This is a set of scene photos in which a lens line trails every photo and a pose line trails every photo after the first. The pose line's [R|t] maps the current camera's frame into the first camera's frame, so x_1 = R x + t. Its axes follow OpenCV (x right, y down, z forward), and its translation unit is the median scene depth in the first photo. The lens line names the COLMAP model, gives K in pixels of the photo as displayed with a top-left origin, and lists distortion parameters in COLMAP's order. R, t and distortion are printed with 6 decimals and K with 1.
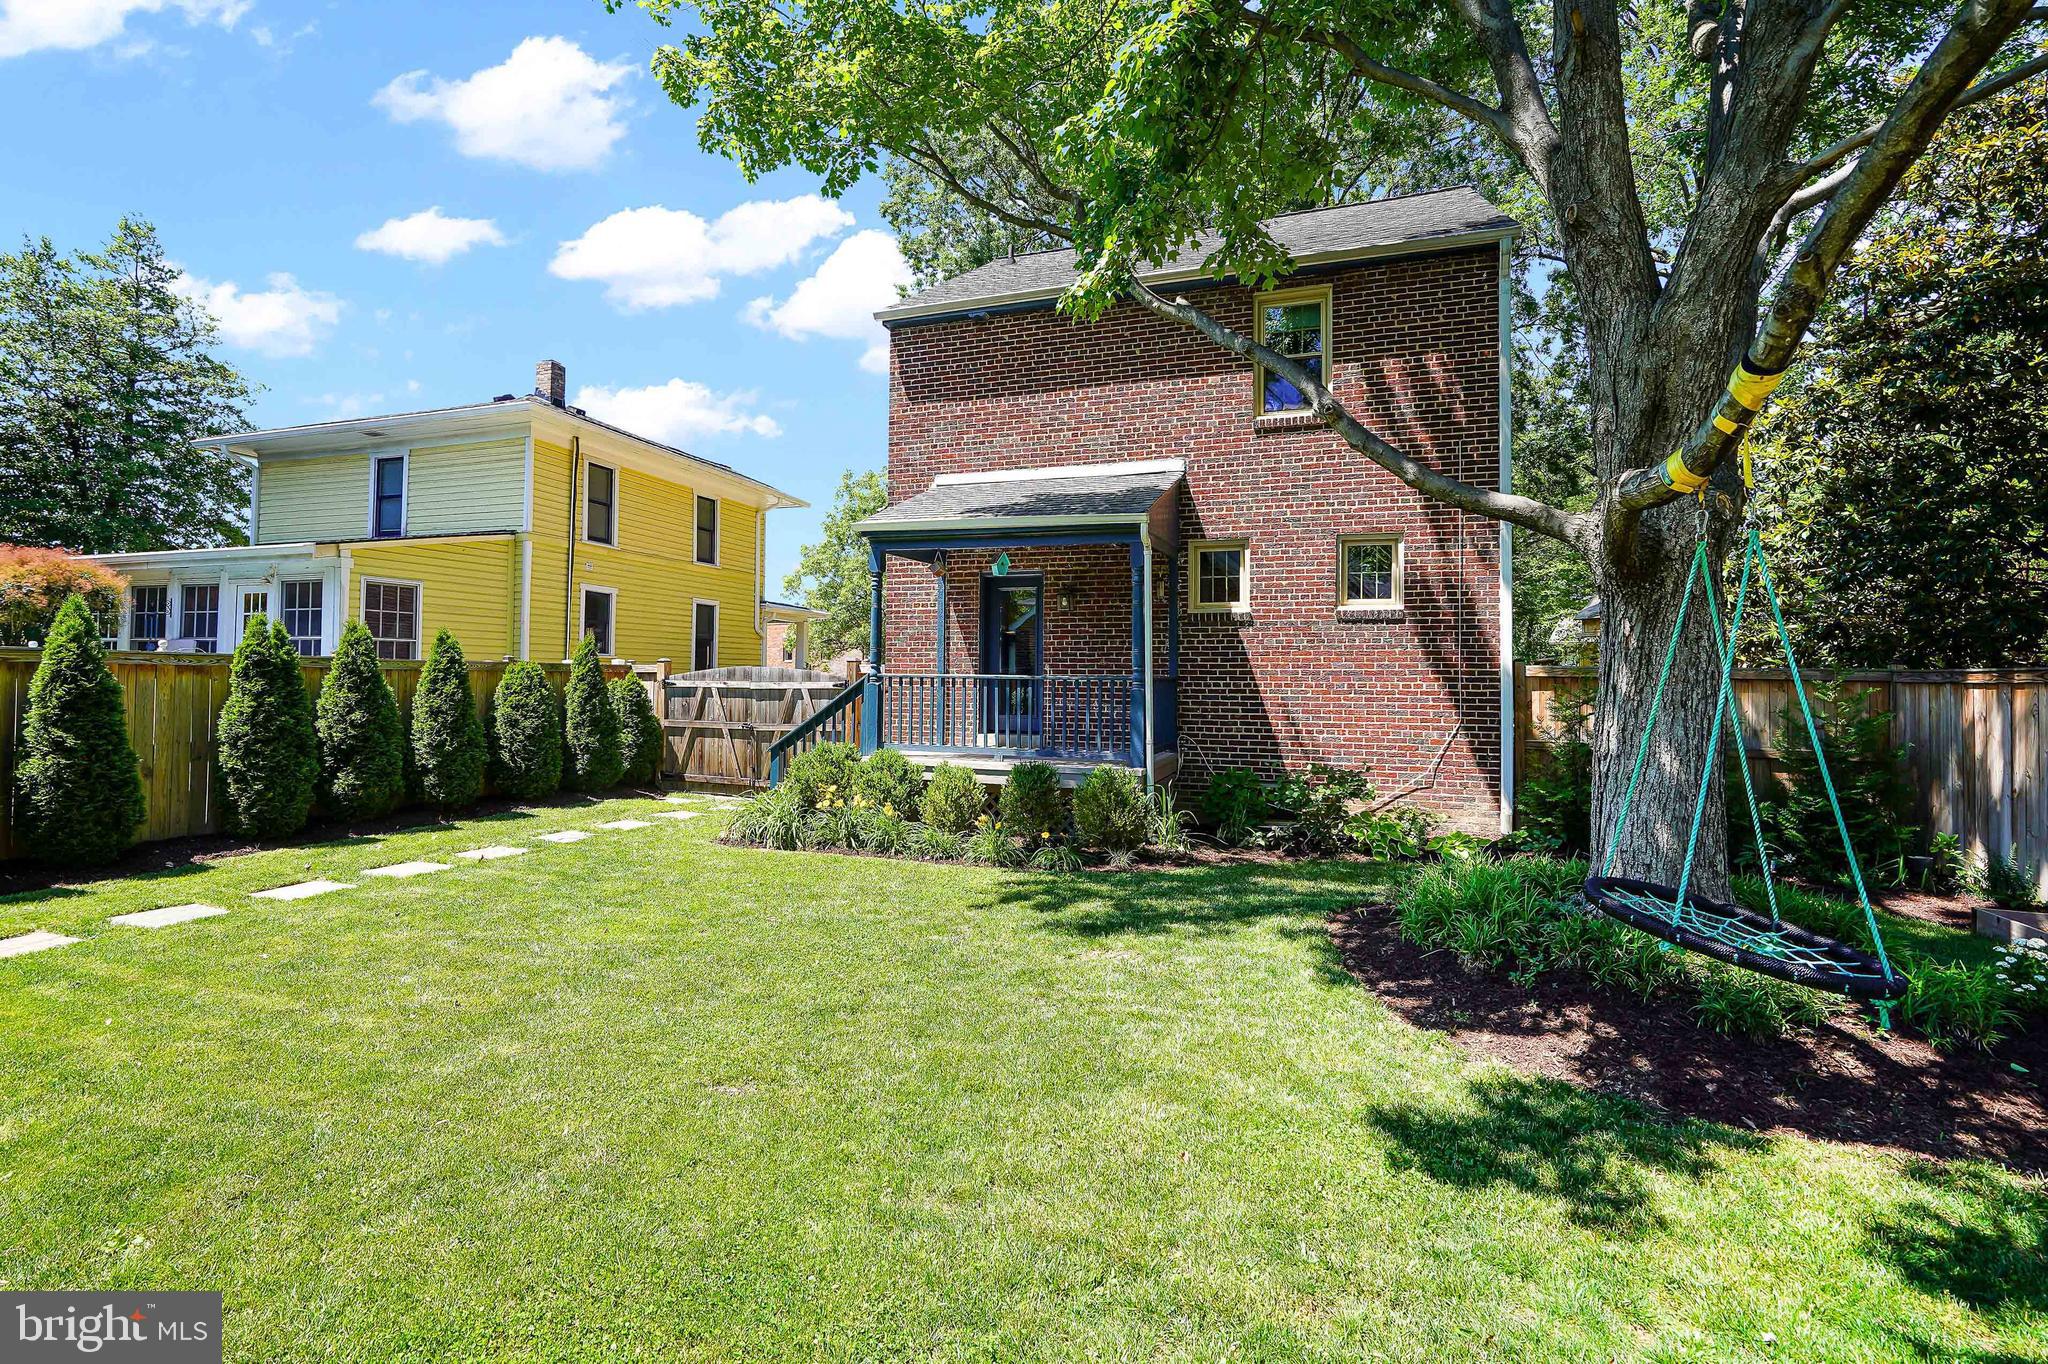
lens RADIAL K [[944.7, 0, 1024.2], [0, 944.7, 676.9], [0, 0, 1]] dist [-0.003326, 0.000785]
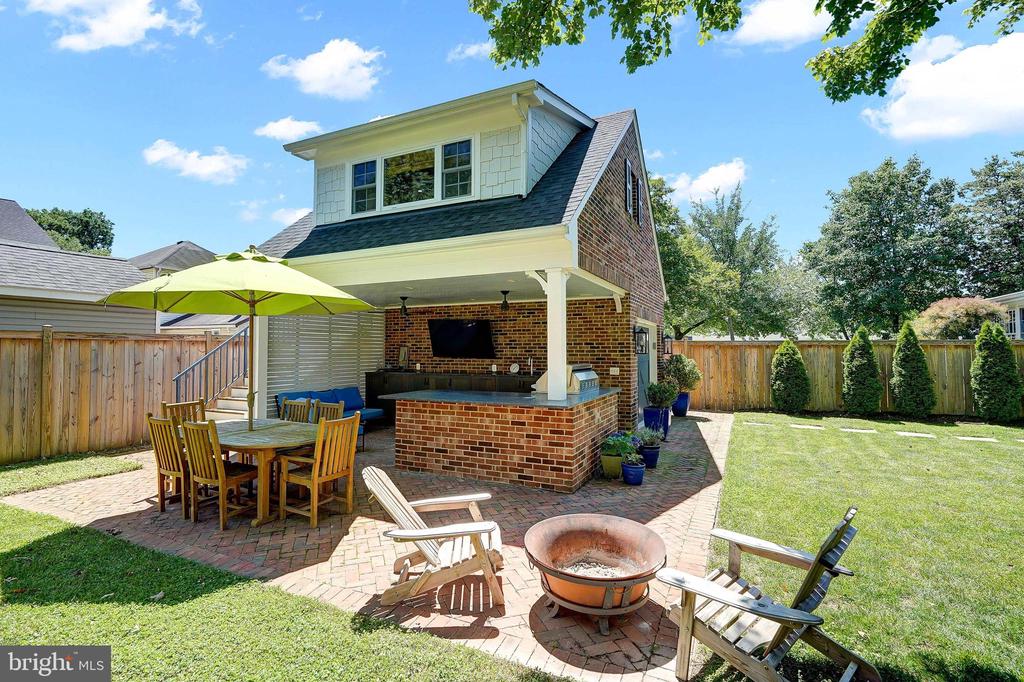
lens RADIAL K [[472.3, 0, 511.2], [0, 472.3, 342.3], [0, 0, 1]] dist [-0.003326, 0.000785]
pose [[-0.137098, -0.023059, -0.990289, 0.494127], [0.002251, 0.999719, -0.023590, 0.006956], [0.990555, -0.005463, -0.137008, 0.007517]]
